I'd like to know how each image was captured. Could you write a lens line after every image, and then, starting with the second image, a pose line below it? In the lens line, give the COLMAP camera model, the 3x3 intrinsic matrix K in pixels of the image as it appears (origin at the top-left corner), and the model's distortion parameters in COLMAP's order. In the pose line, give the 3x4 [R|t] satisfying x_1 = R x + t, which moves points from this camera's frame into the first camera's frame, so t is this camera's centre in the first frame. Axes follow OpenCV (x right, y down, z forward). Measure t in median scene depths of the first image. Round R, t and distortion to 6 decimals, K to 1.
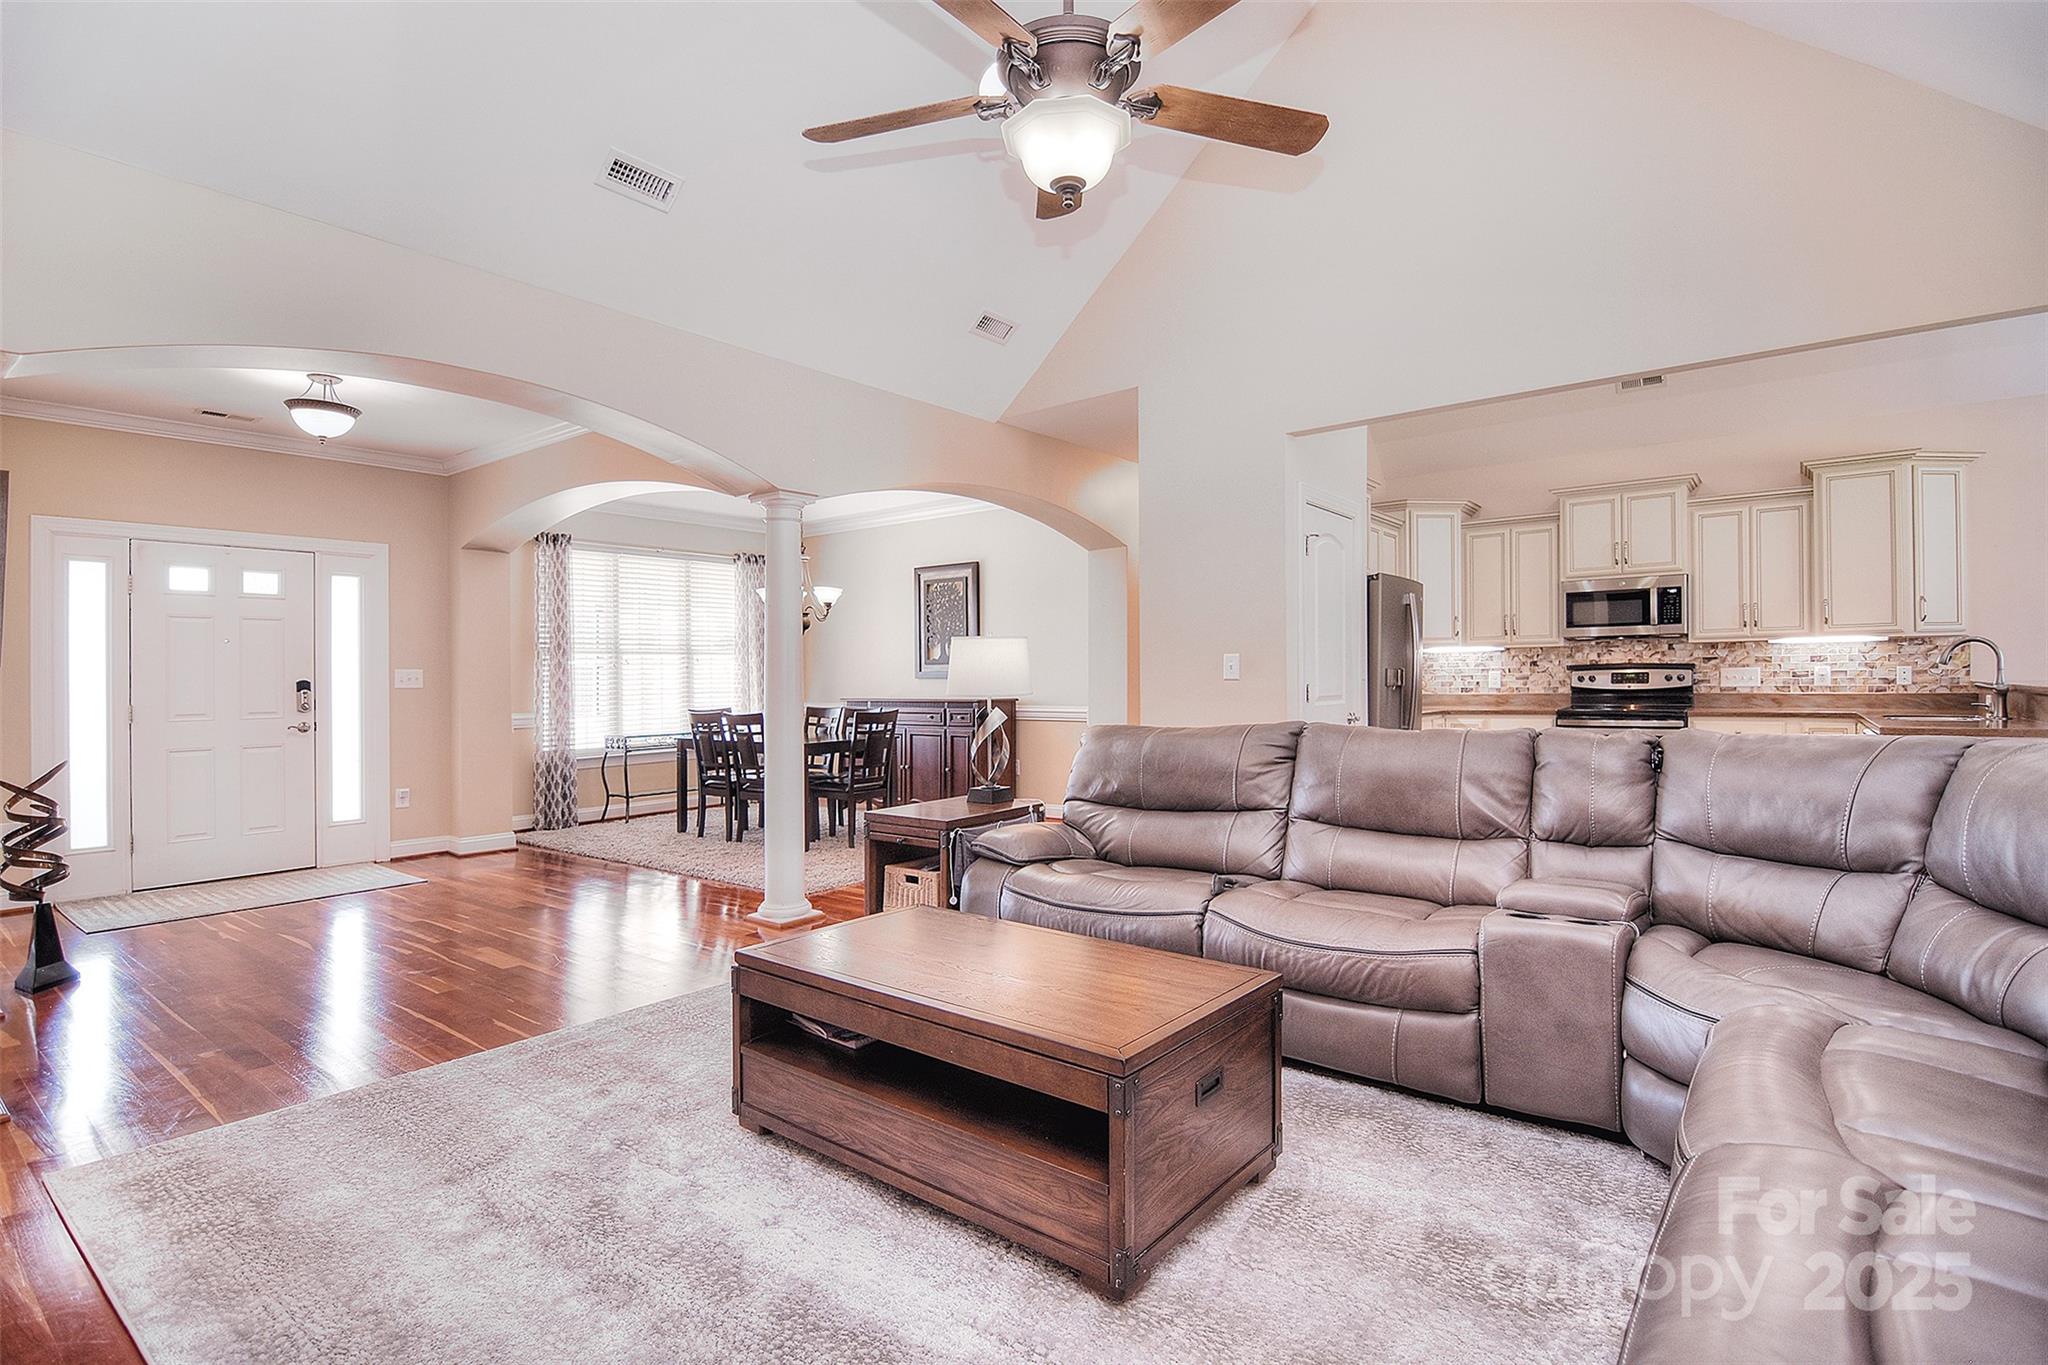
lens RADIAL K [[988.2, 0, 1032.9], [0, 988.2, 684.1], [0, 0, 1]] dist [-0.008019, -0.009373]
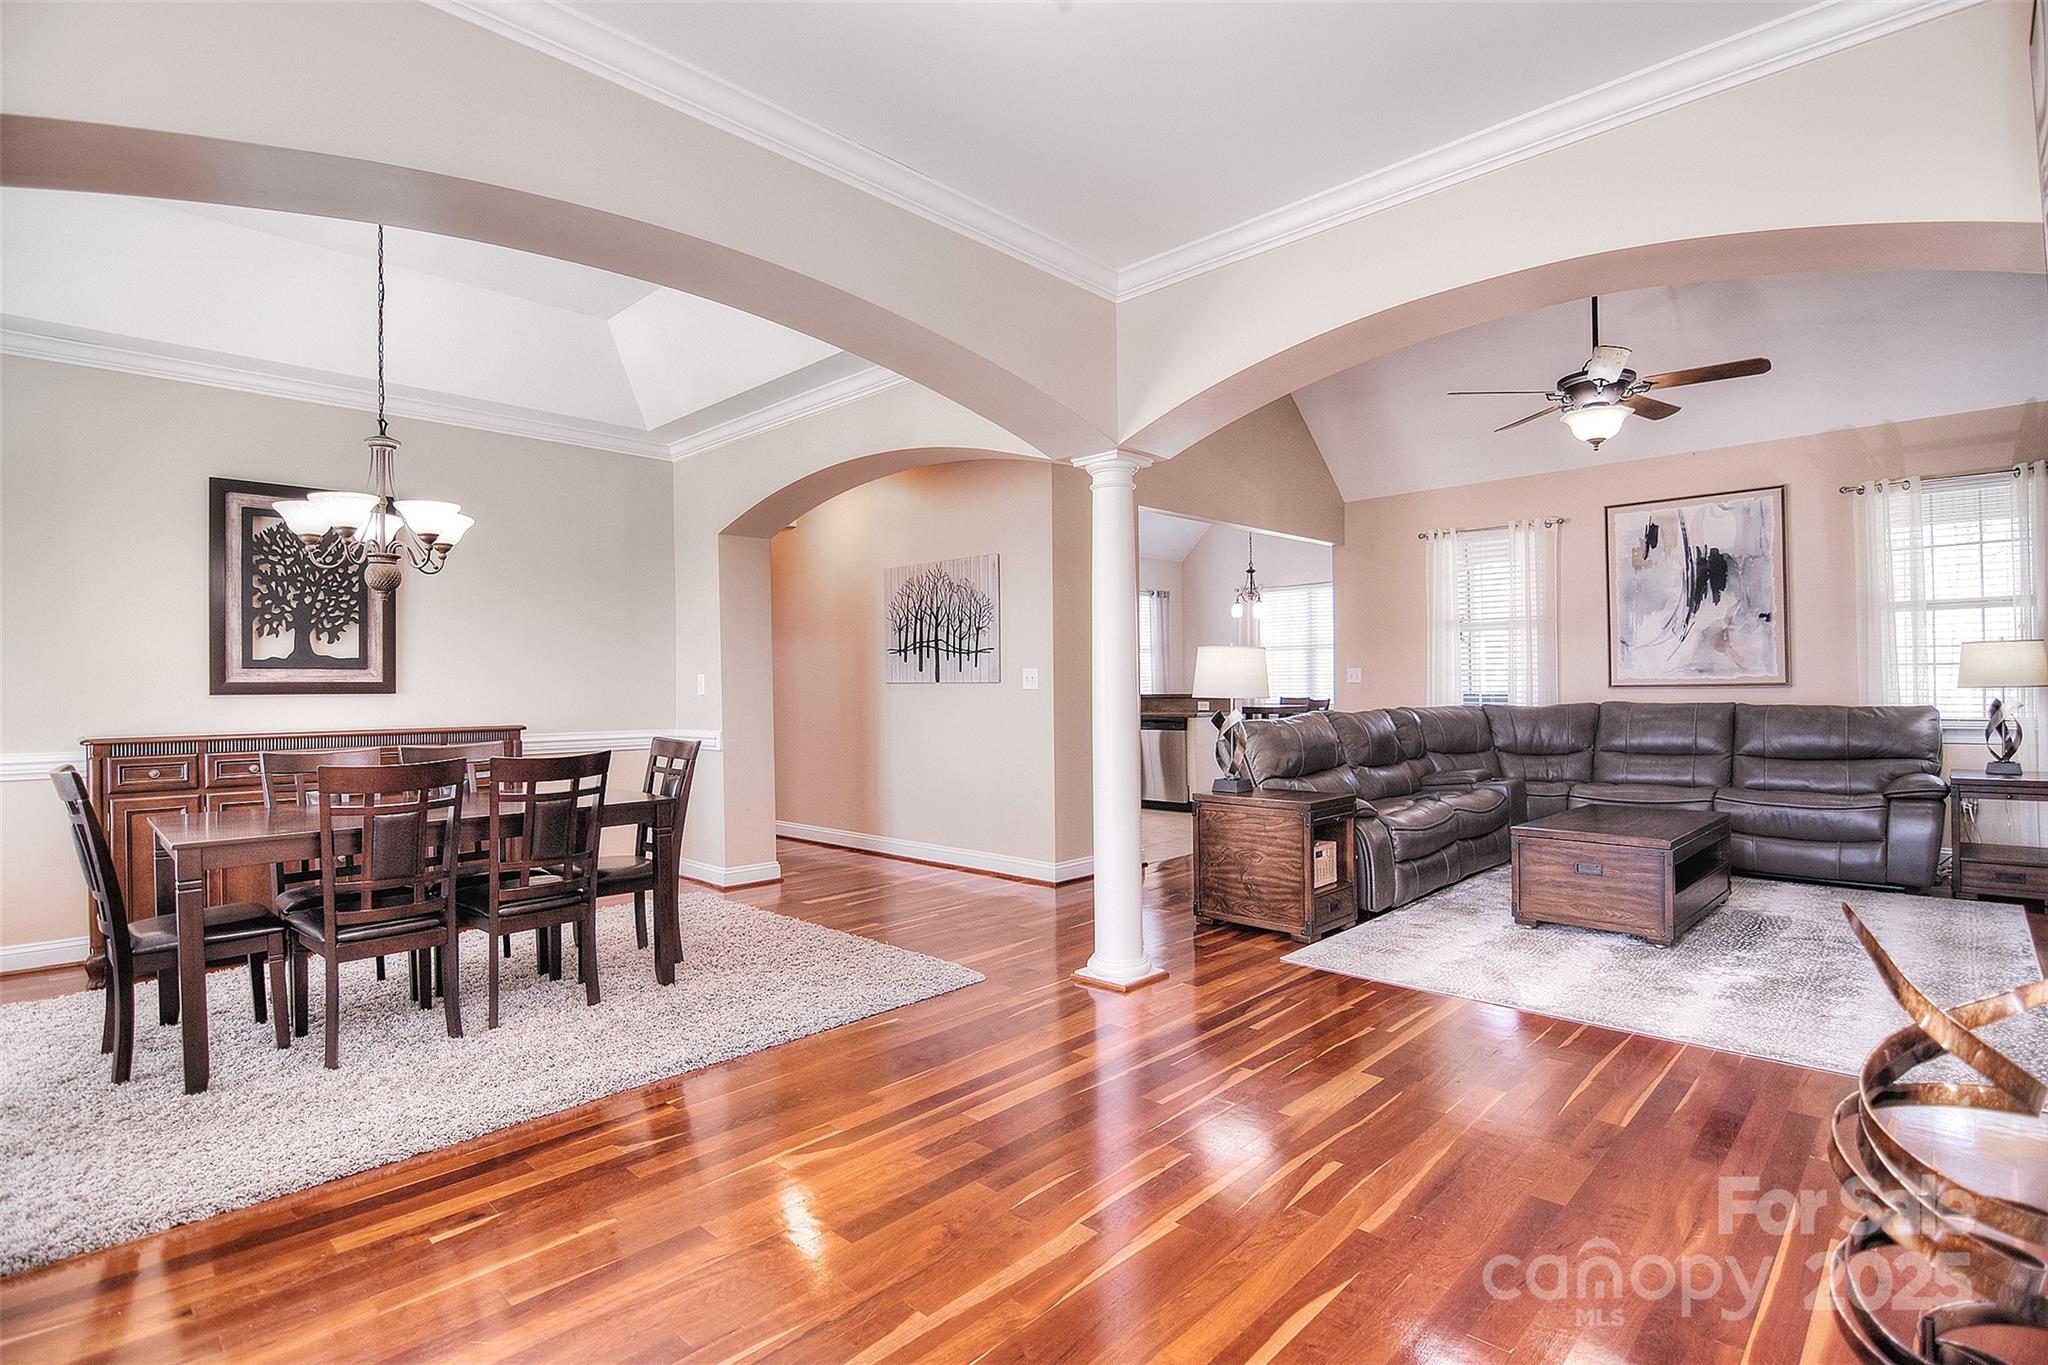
lens RADIAL K [[988.2, 0, 1036.2], [0, 988.2, 666.2], [0, 0, 1]] dist [-0.008019, -0.009373]
pose [[0.101699, 0.031828, 0.994306, -0.741897], [0.016553, 0.999296, -0.033681, 0.004858], [-0.994678, 0.019884, 0.101100, 0.677109]]
